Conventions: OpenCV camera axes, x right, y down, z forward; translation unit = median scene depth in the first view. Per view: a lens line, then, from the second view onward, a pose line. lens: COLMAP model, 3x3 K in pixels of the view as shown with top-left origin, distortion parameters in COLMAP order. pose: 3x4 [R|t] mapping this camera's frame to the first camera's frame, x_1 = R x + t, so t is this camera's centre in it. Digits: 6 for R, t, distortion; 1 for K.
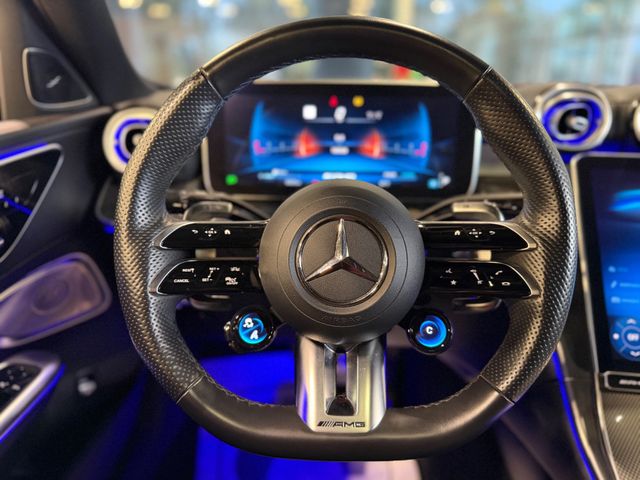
lens RADIAL K [[446.6, 0, 320.0], [0, 446.6, 240.0], [0, 0, 1]] dist [0.081487, -0.119908]
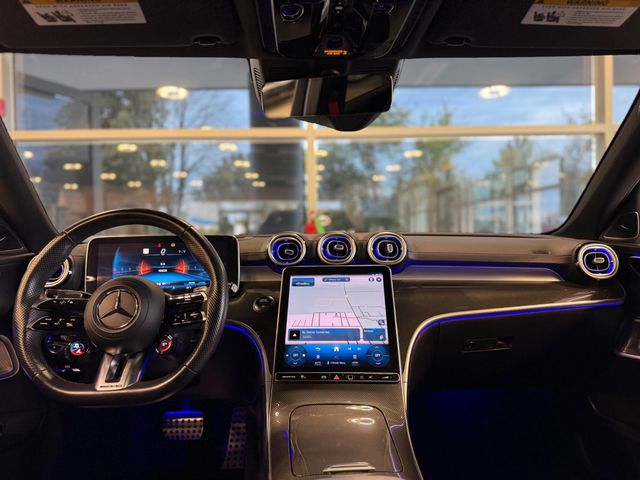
lens RADIAL K [[446.6, 0, 320.0], [0, 446.6, 240.0], [0, 0, 1]] dist [0.081487, -0.119908]
pose [[0.997297, -0.032475, 0.065917, 0.832441], [0.052435, 0.942959, -0.328752, 0.468466], [-0.051481, 0.331320, 0.942113, -1.173931]]
